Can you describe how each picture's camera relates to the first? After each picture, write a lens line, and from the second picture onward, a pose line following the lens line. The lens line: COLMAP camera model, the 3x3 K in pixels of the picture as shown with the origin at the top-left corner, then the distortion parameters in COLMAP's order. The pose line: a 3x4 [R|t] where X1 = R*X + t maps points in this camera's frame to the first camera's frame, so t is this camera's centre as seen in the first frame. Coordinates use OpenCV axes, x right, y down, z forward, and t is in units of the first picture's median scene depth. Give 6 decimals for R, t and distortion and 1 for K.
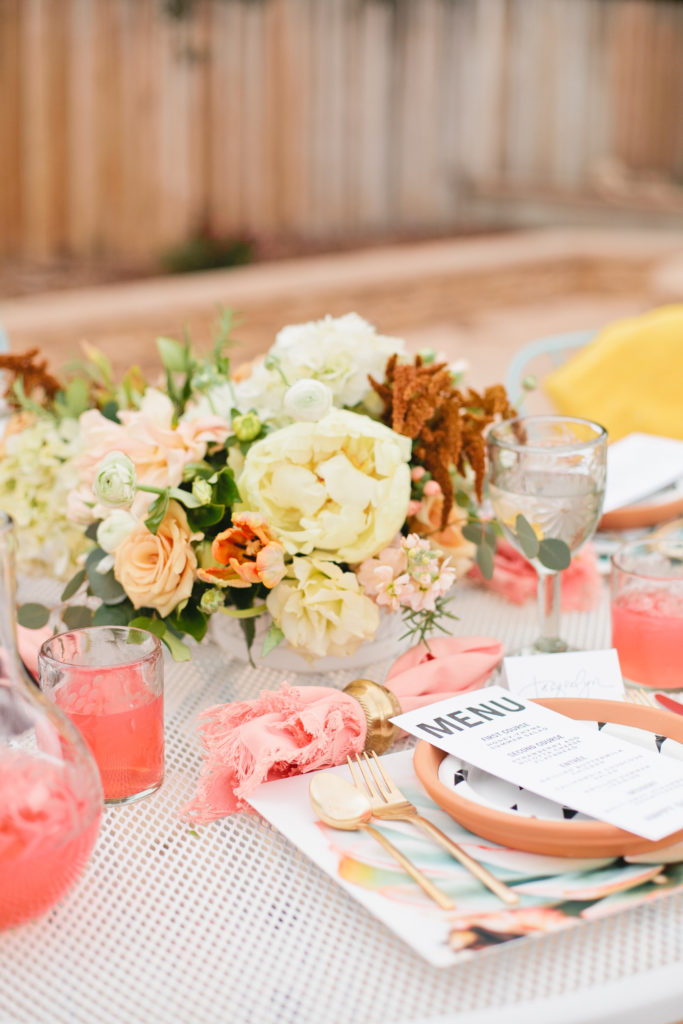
lens RADIAL K [[1546.4, 0, 340.8], [0, 1546.4, 514.0], [0, 0, 1]] dist [-0.141022, -0.092474]
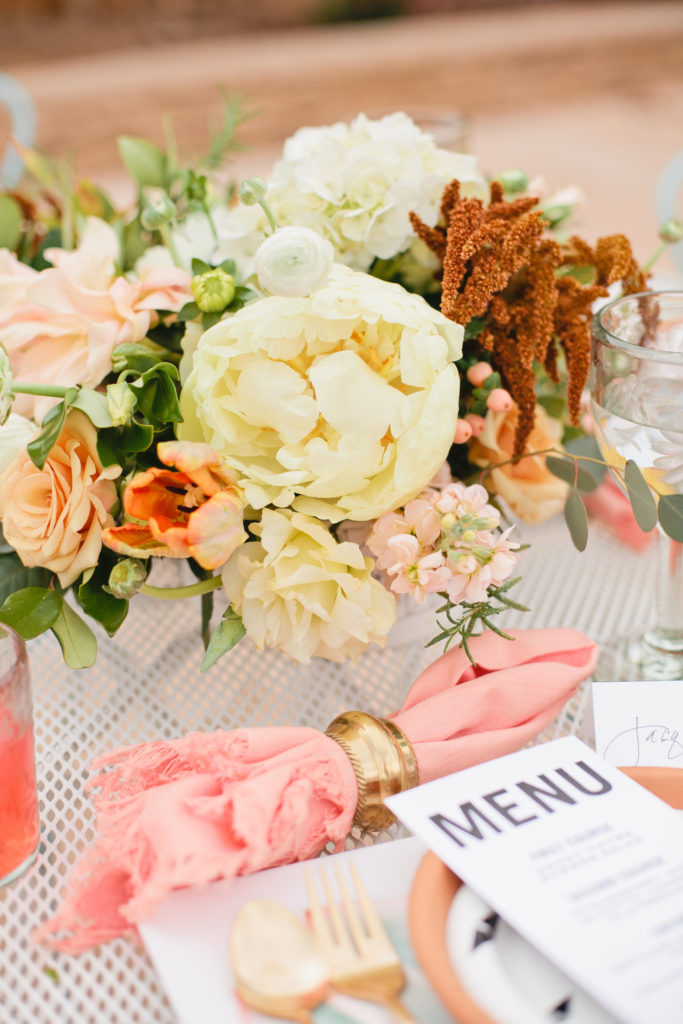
lens RADIAL K [[1546.4, 0, 340.8], [0, 1546.4, 514.0], [0, 0, 1]] dist [-0.141022, -0.092474]
pose [[0.993043, 0.058630, -0.102117, 0.064215], [-0.042384, 0.987074, 0.154557, -0.068284], [0.109858, -0.149154, 0.982692, 0.379726]]
